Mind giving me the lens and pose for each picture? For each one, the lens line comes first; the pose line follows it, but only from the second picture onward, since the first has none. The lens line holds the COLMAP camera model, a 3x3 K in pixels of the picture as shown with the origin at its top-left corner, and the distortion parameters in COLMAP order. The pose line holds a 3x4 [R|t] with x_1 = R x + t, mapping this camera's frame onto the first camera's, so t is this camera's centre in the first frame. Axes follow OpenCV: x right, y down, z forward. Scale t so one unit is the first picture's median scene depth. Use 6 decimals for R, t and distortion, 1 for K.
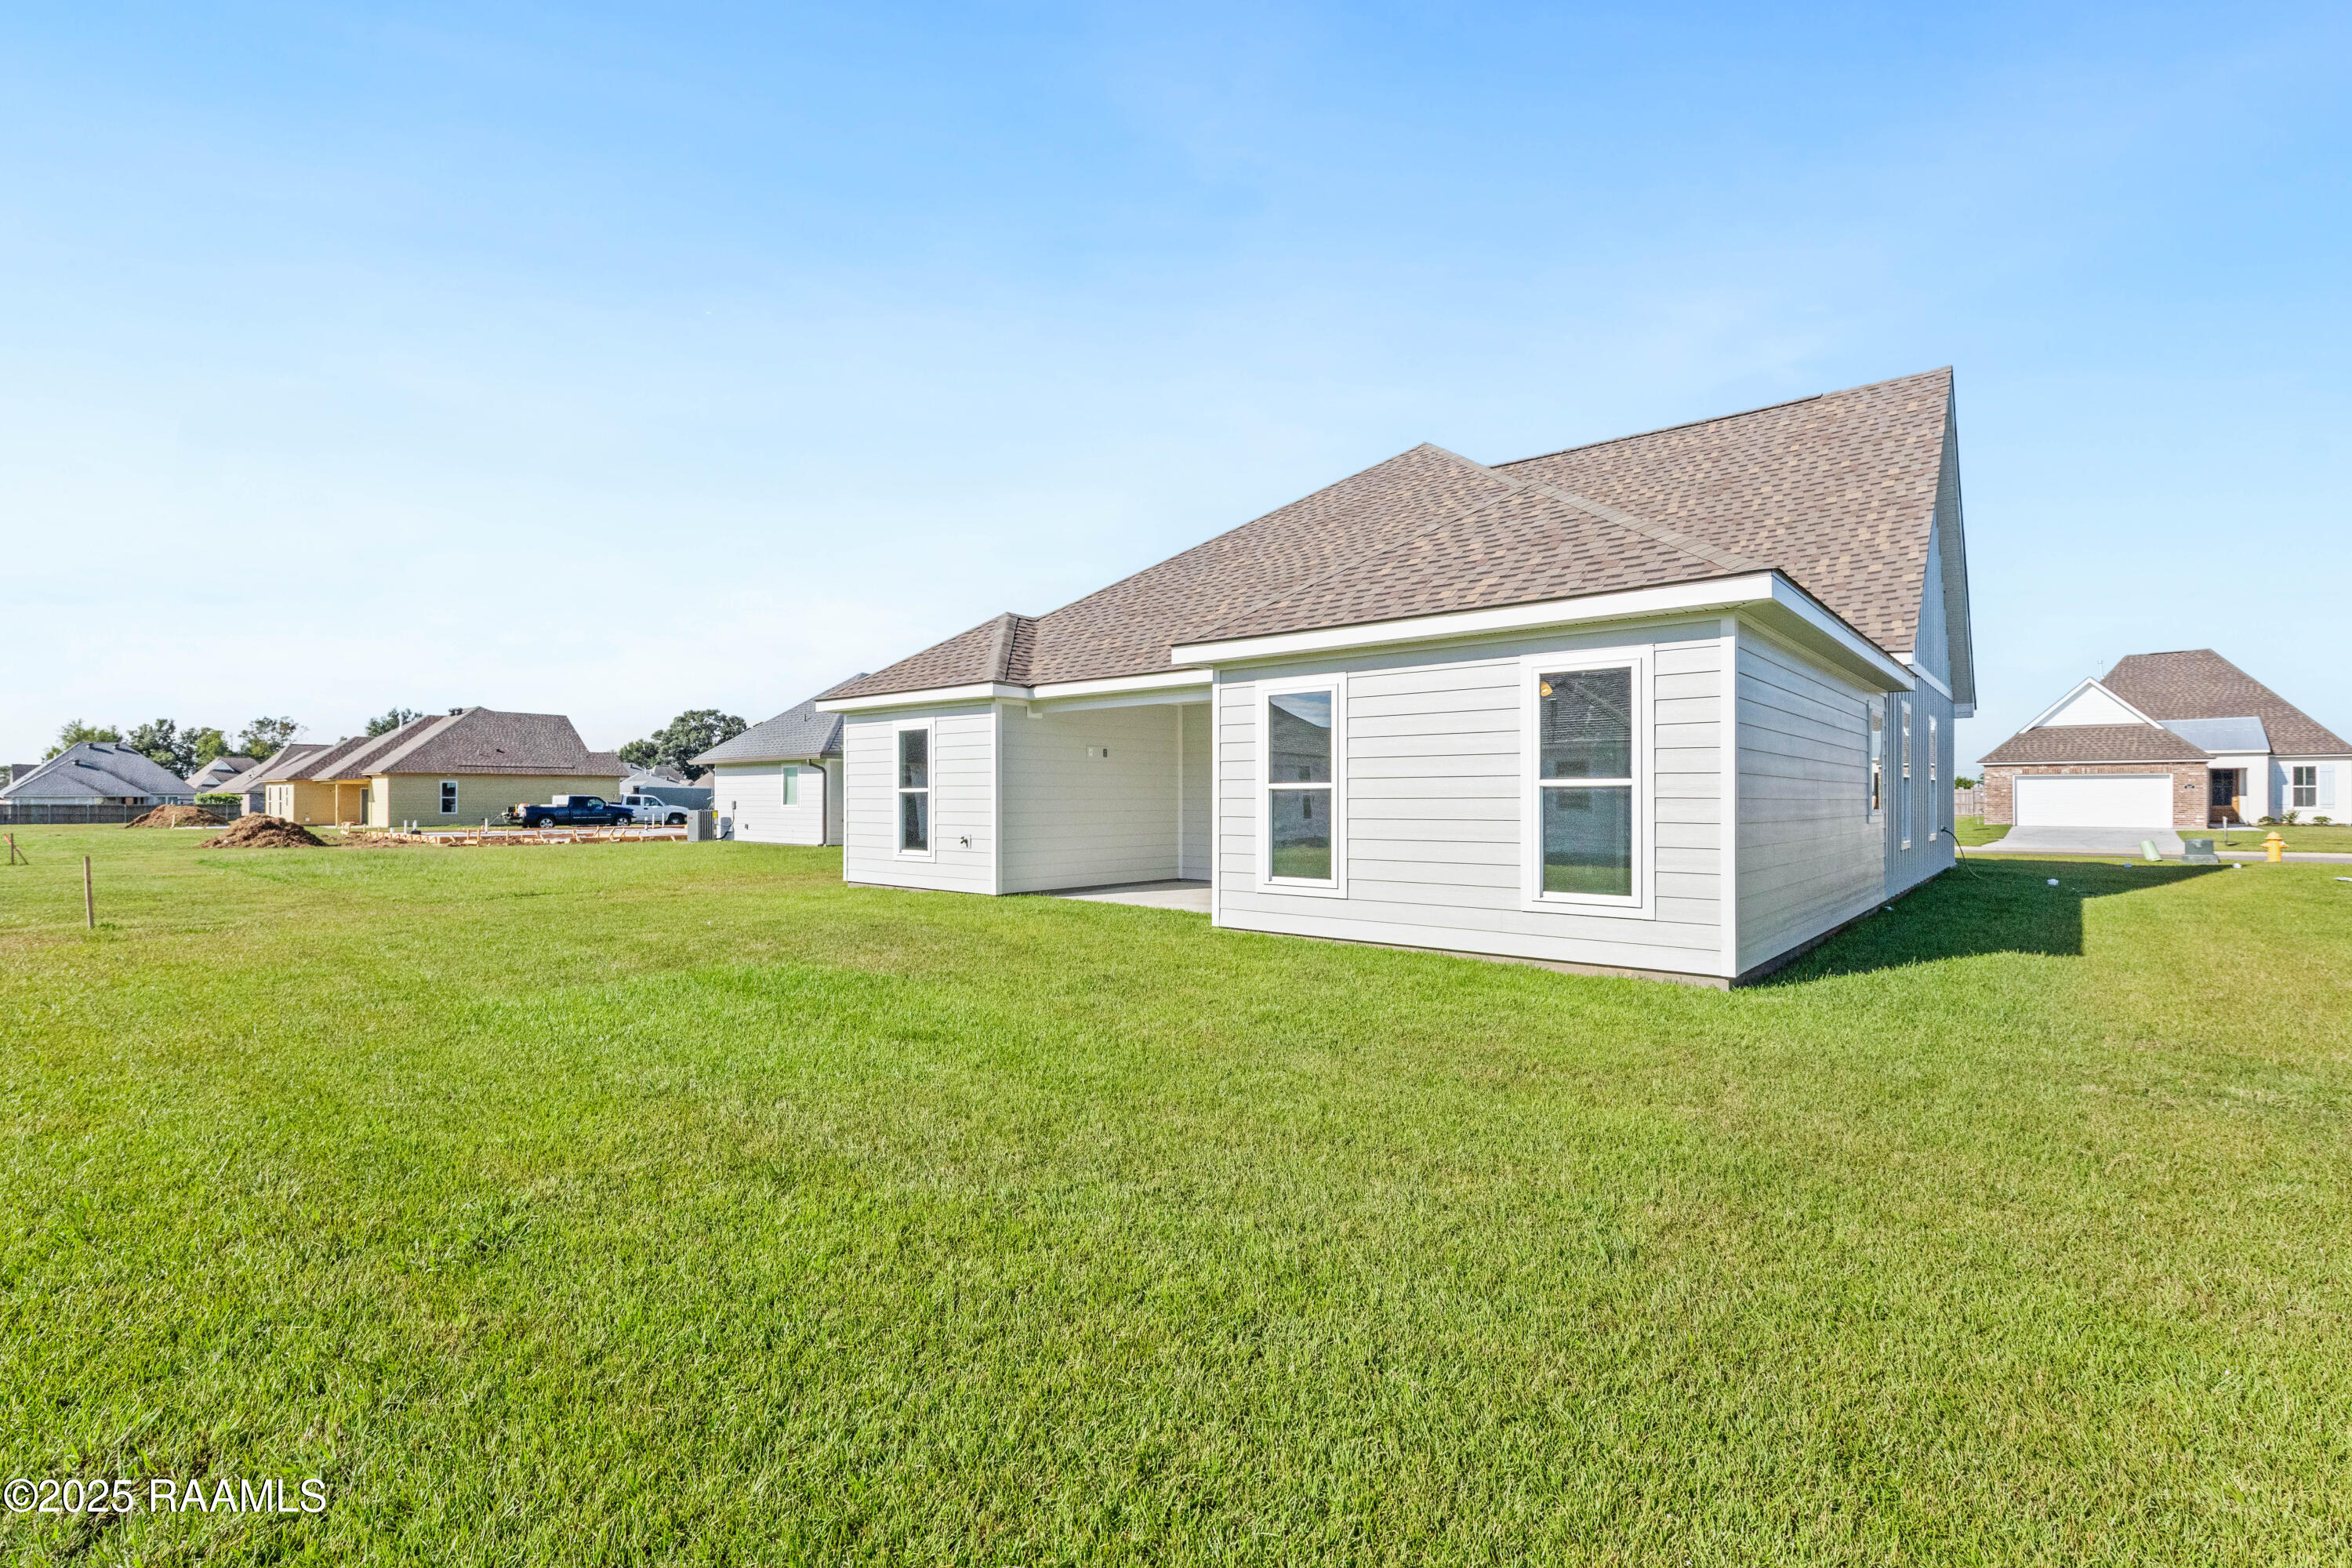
lens RADIAL K [[1052.3, 0, 1162.8], [0, 1052.3, 769.5], [0, 0, 1]] dist [-0.000460, -0.000378]
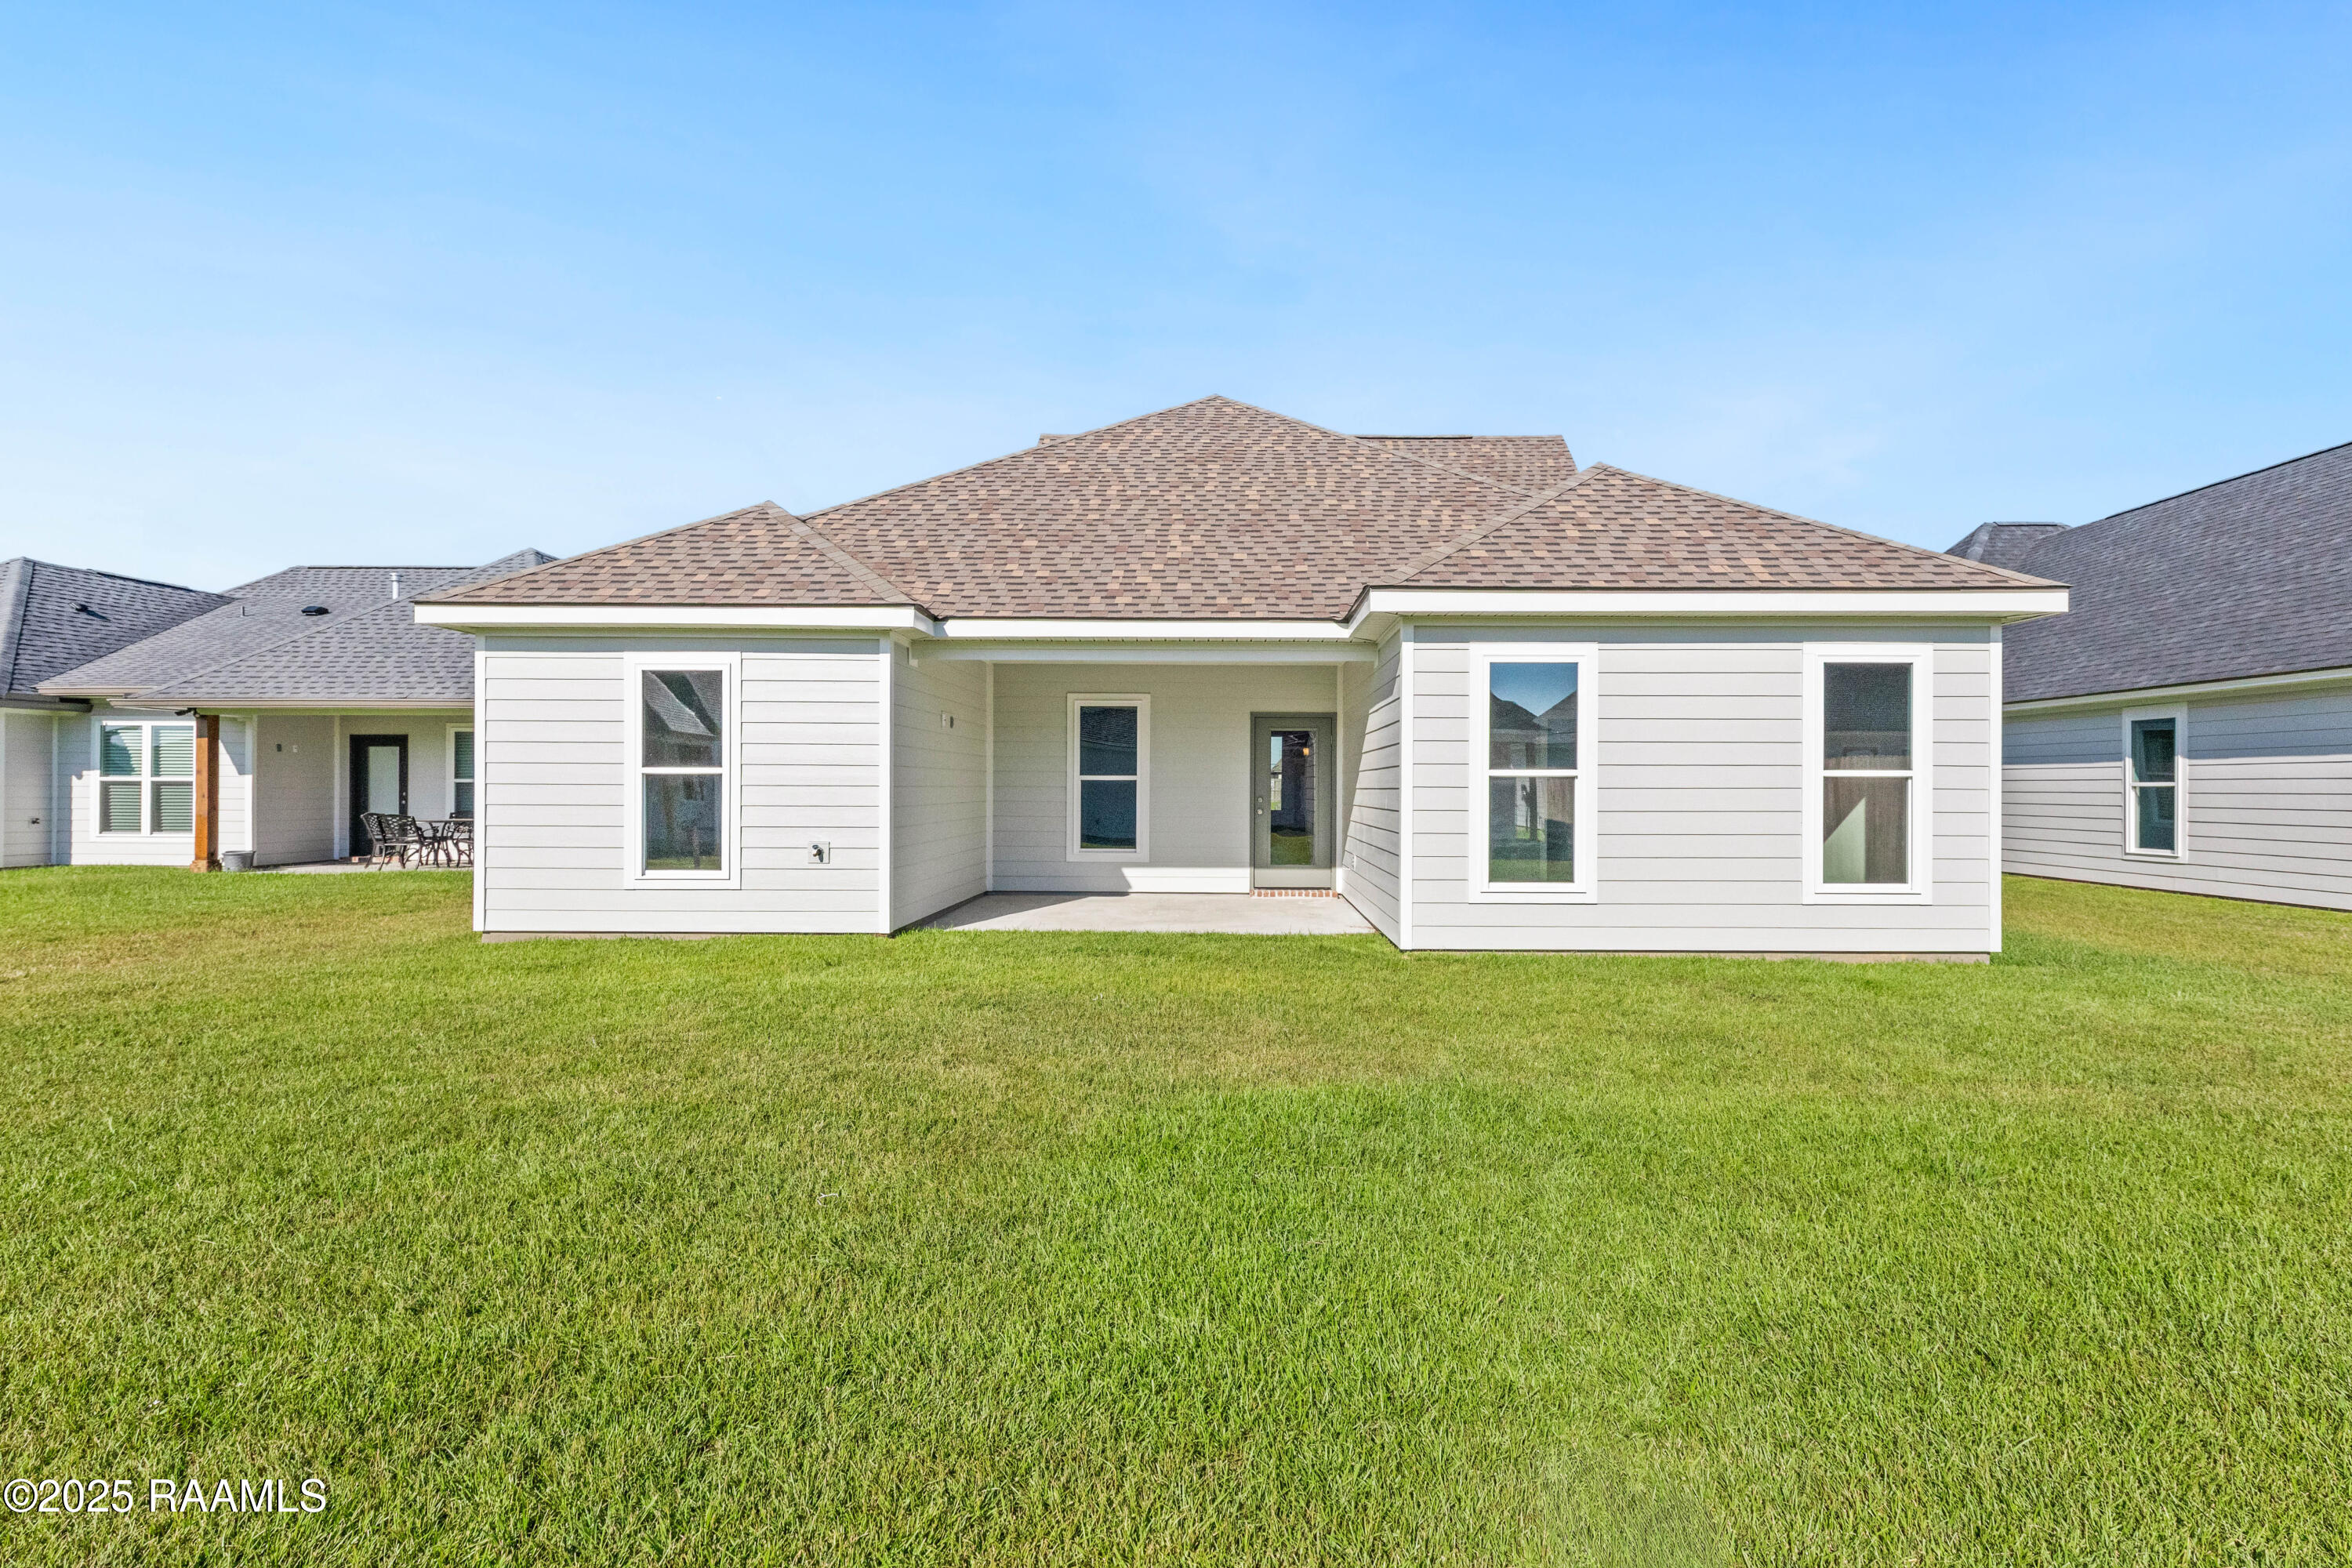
lens RADIAL K [[944.2, 0, 1176.0], [0, 944.2, 784.0], [0, 0, 1]] dist [-0.000493, -0.000049]
pose [[0.754565, 0.004678, 0.656208, -0.577436], [-0.022168, 0.999586, 0.018365, 0.017048], [-0.655850, -0.028404, 0.754356, 0.617316]]
